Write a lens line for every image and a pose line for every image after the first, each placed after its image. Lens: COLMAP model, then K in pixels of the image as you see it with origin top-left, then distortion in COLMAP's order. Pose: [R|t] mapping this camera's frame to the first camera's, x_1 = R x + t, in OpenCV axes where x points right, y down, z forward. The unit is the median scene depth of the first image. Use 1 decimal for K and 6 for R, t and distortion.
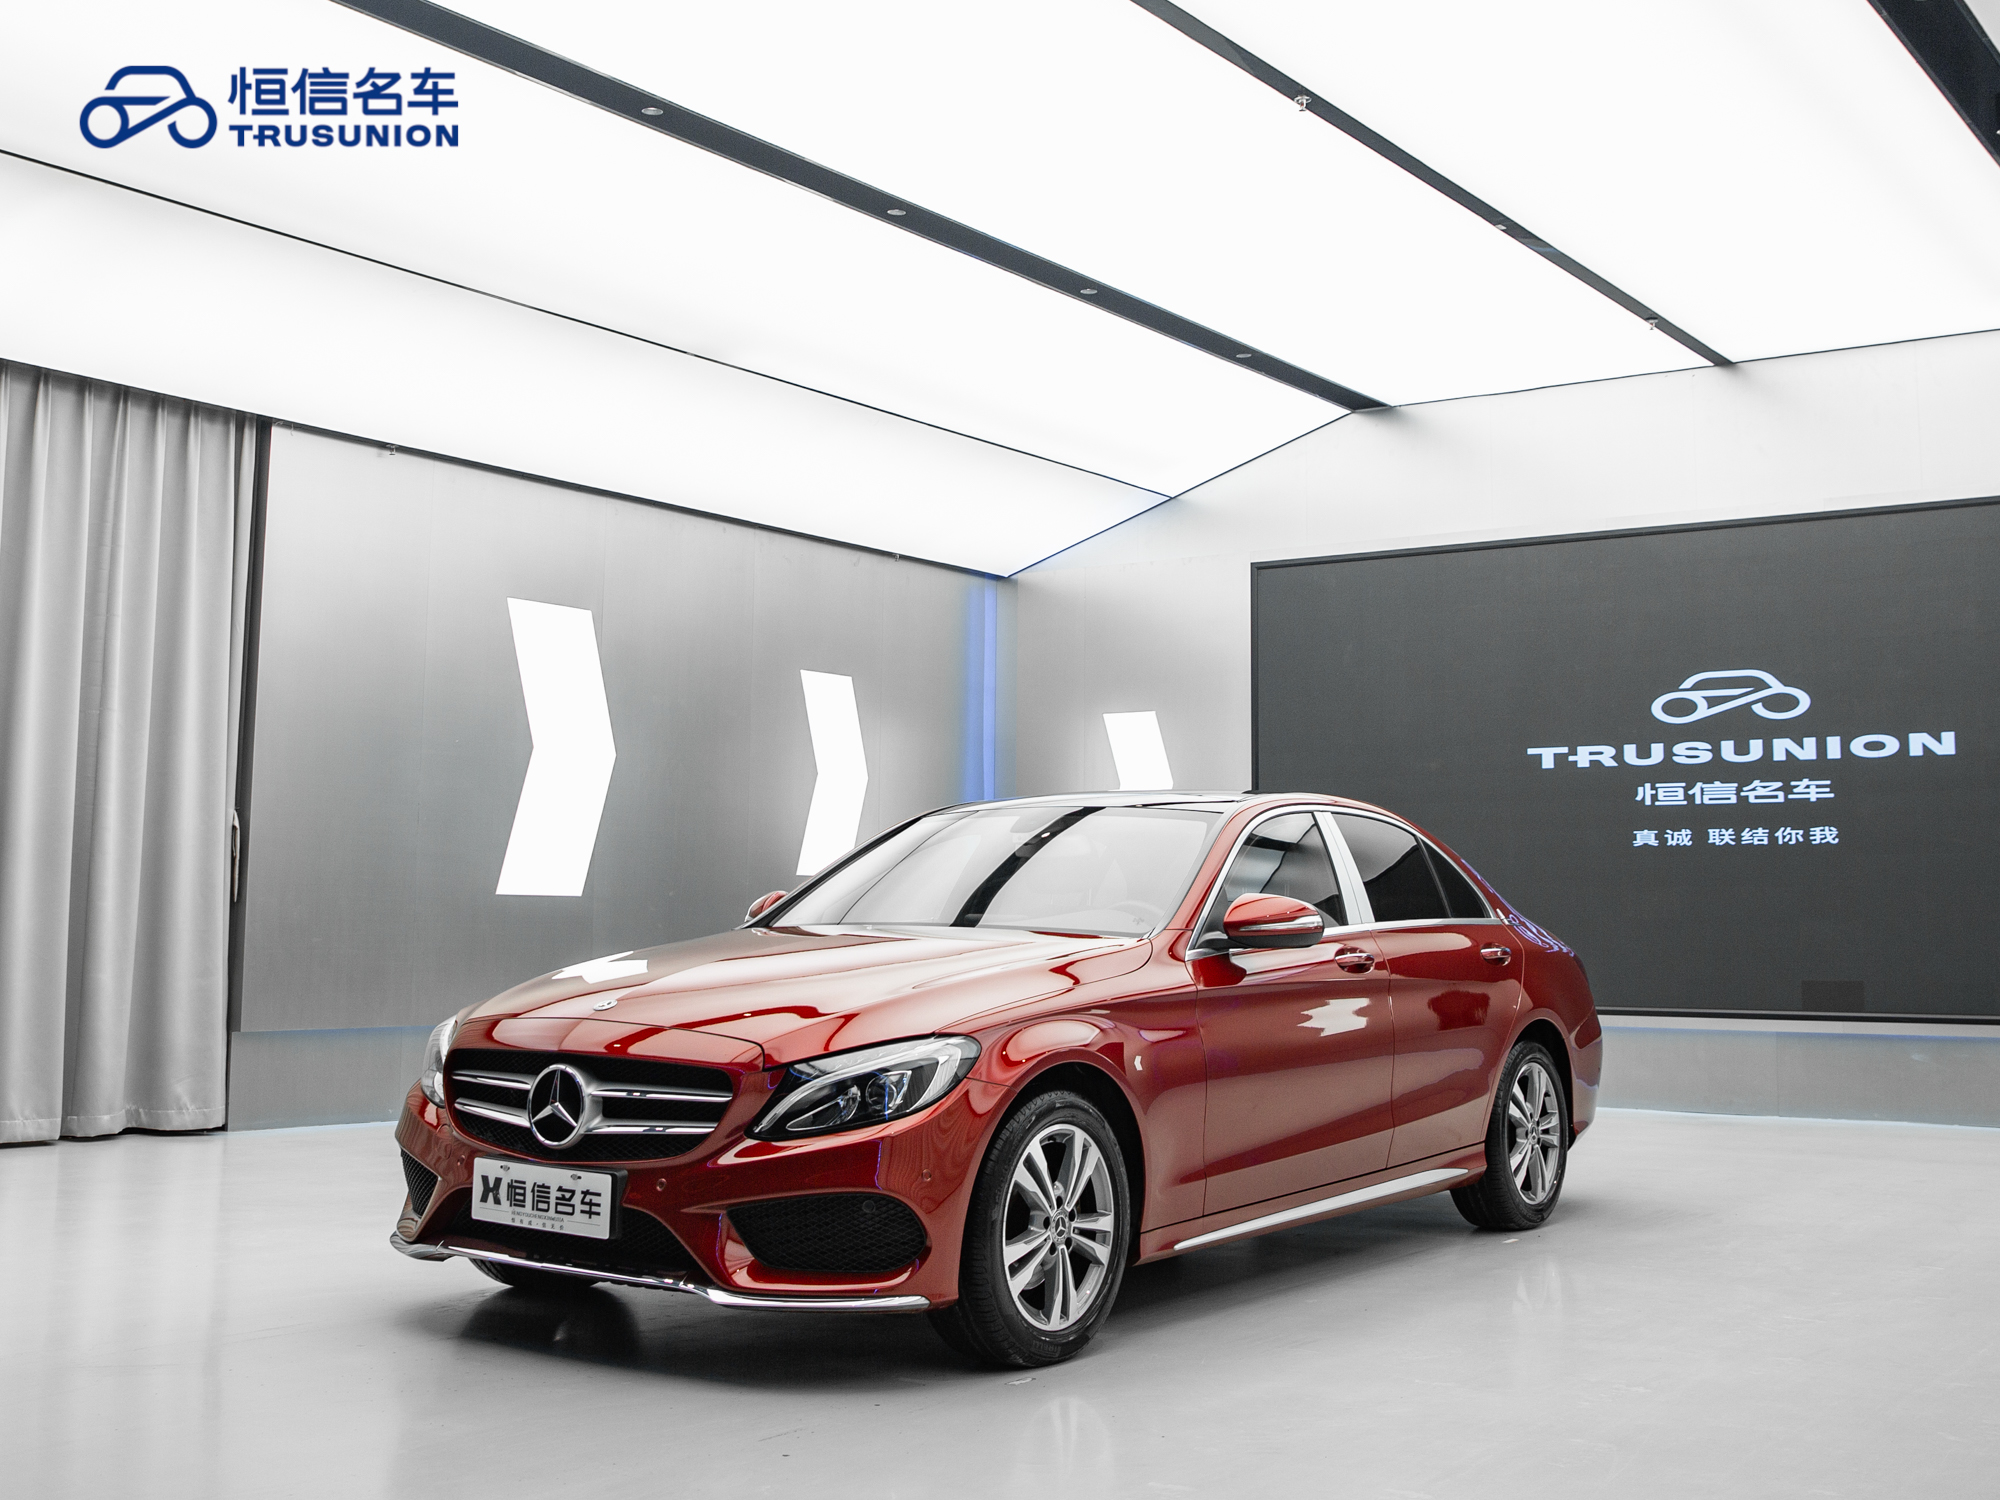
lens RADIAL K [[2268.4, 0, 999.0], [0, 2268.4, 690.4], [0, 0, 1]] dist [-0.110928, 0.016868]
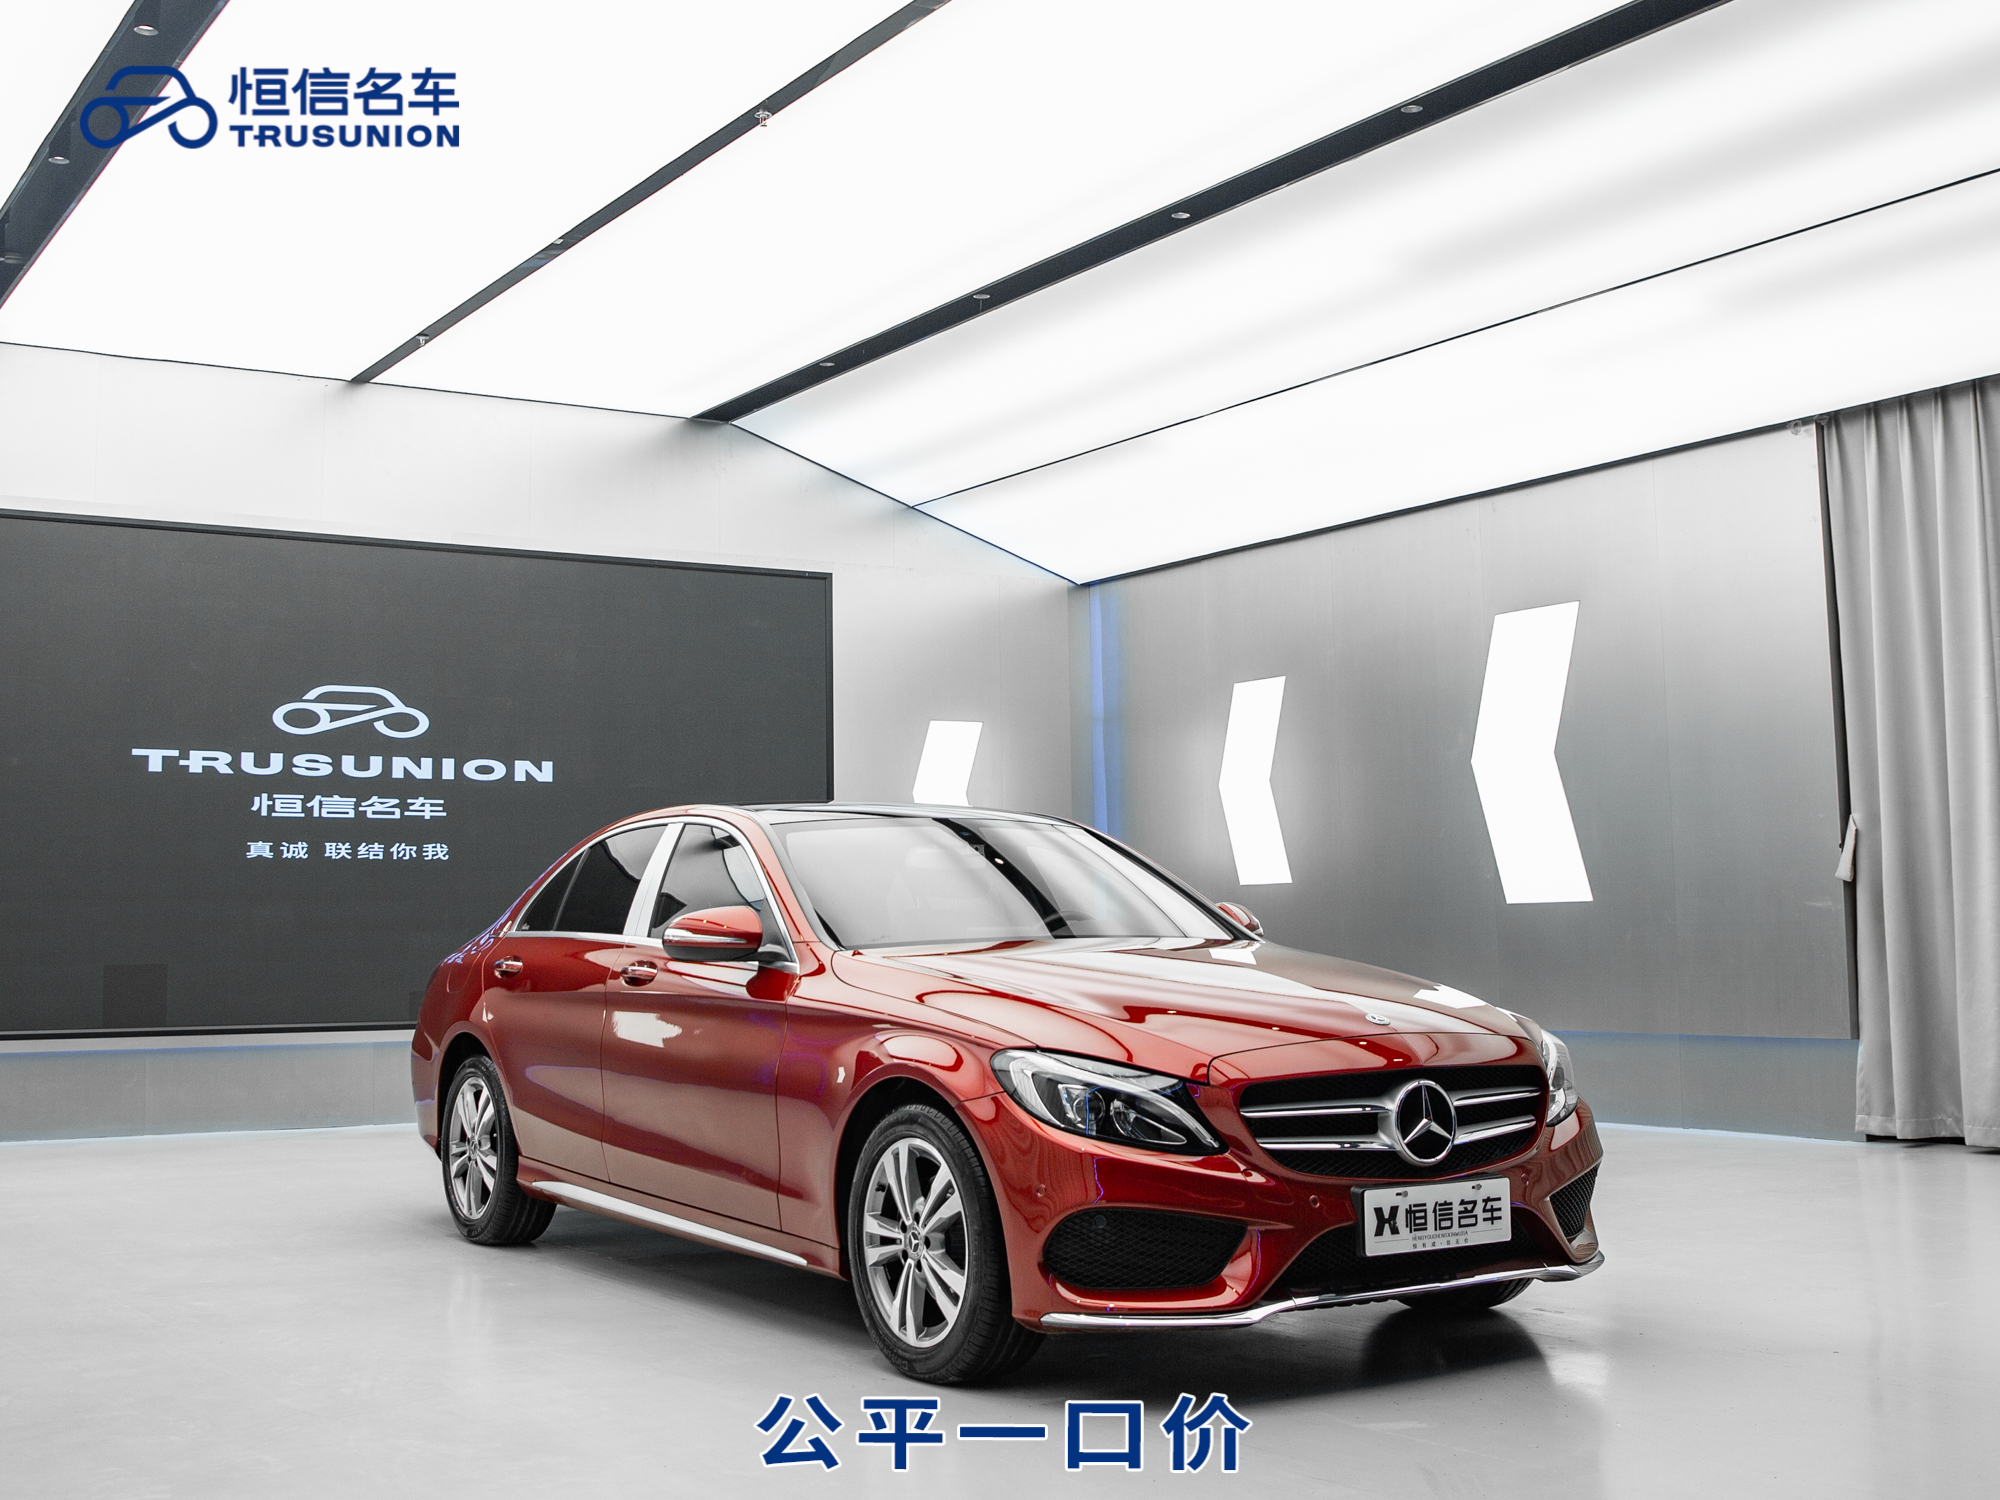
lens RADIAL K [[2293.0, 0, 1000.0], [0, 2293.0, 750.0], [0, 0, 1]] dist [-0.111569, 0.000863]
pose [[0.367692, 0.057127, 0.928191, -0.532187], [-0.076108, 0.996612, -0.031189, 0.030664], [-0.926828, -0.059175, 0.370794, 0.364071]]
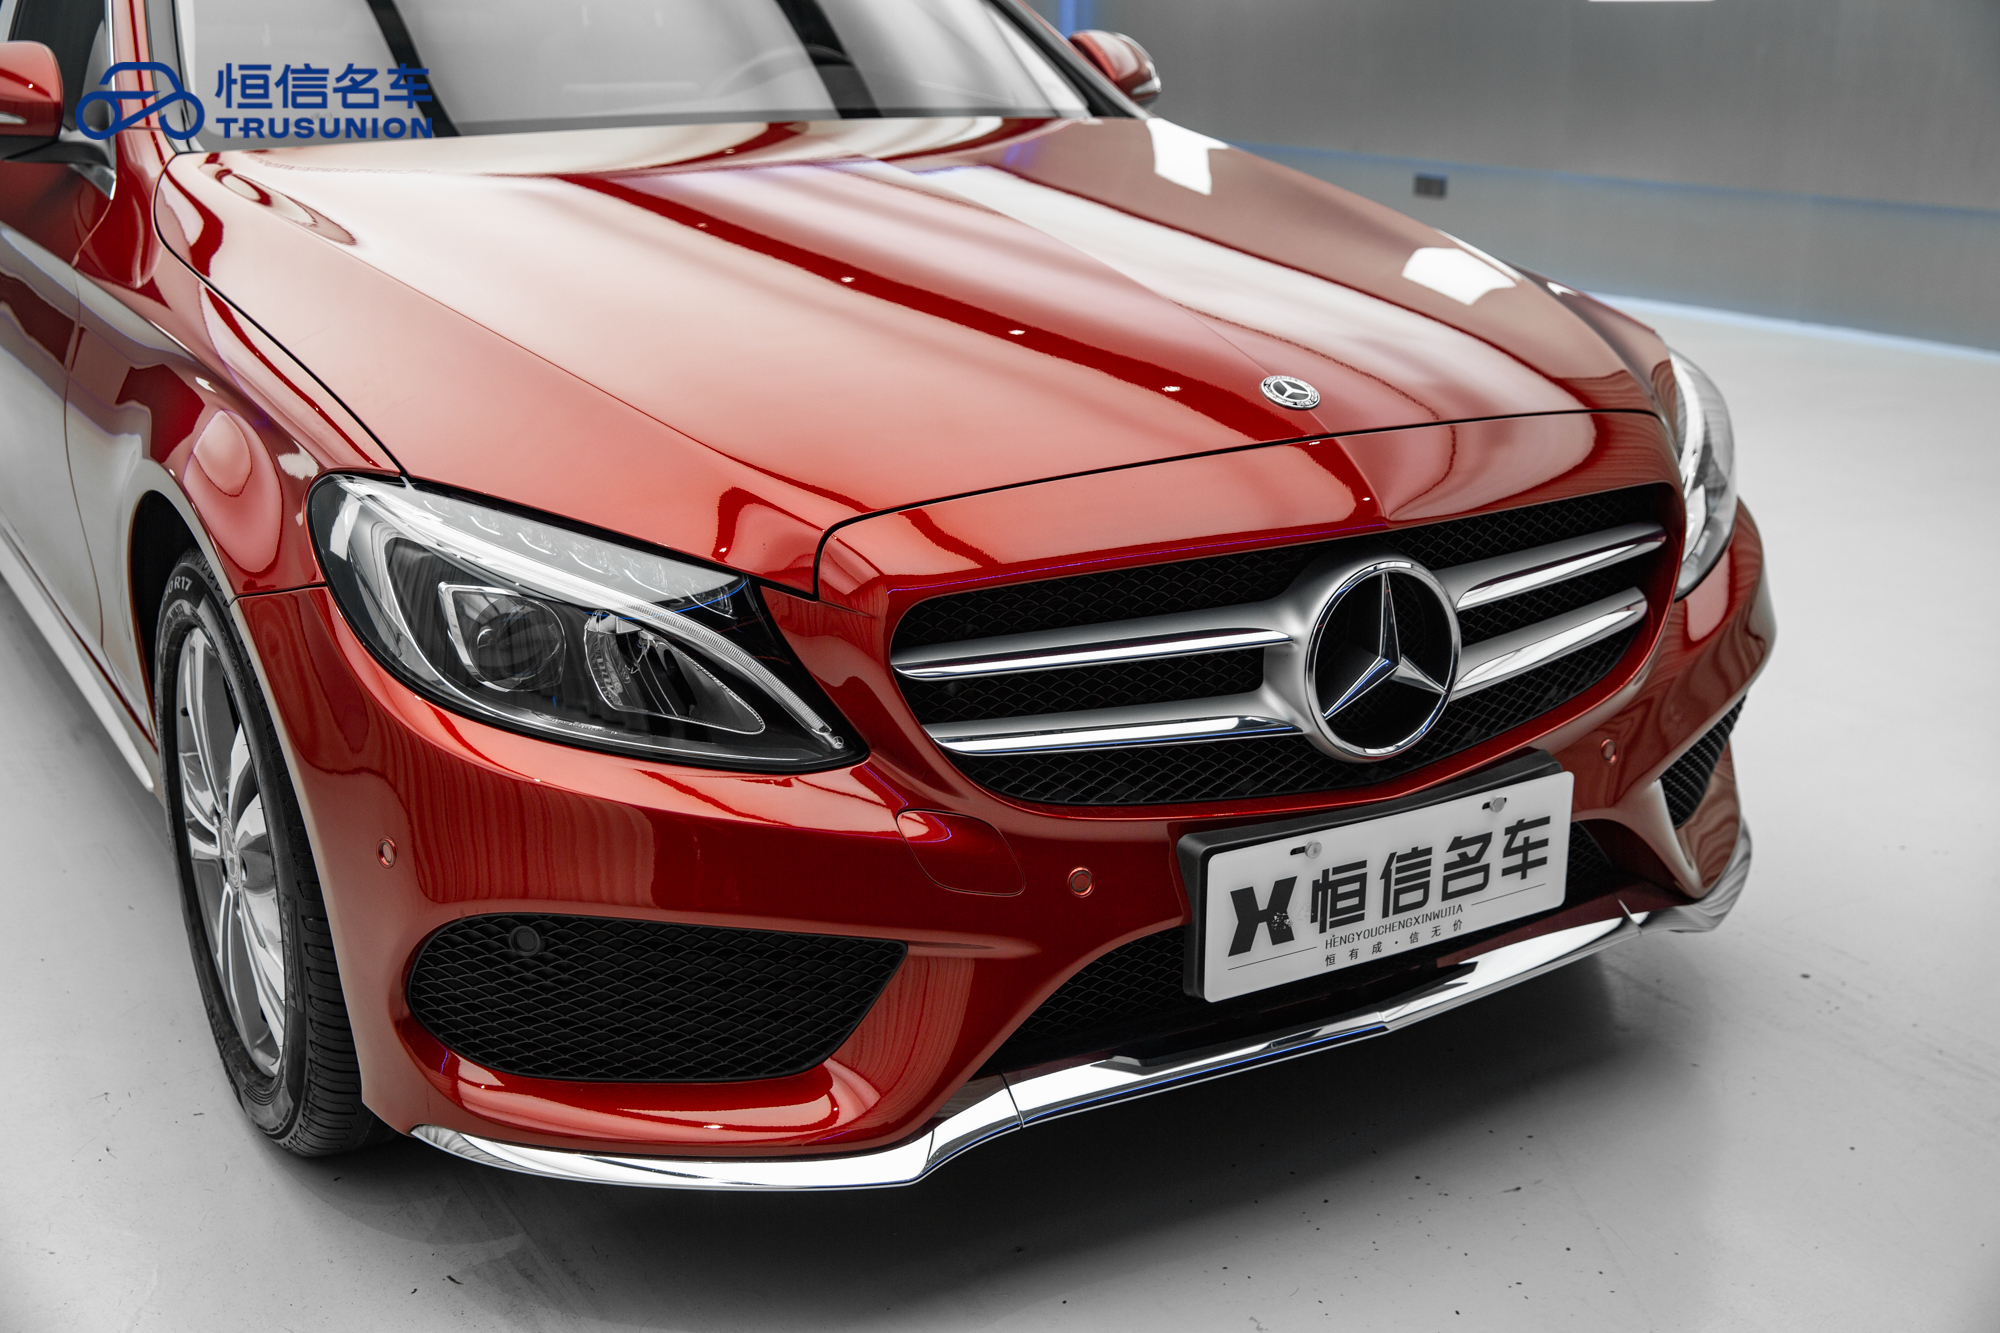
lens RADIAL K [[2111.1, 0, 999.8], [0, 2111.1, 754.1], [0, 0, 1]] dist [0.078912, -0.002364]
pose [[0.395183, -0.318629, 0.861572, -0.247982], [-0.083804, 0.921499, 0.379230, 0.027883], [-0.914772, -0.222068, 0.337459, 0.416271]]
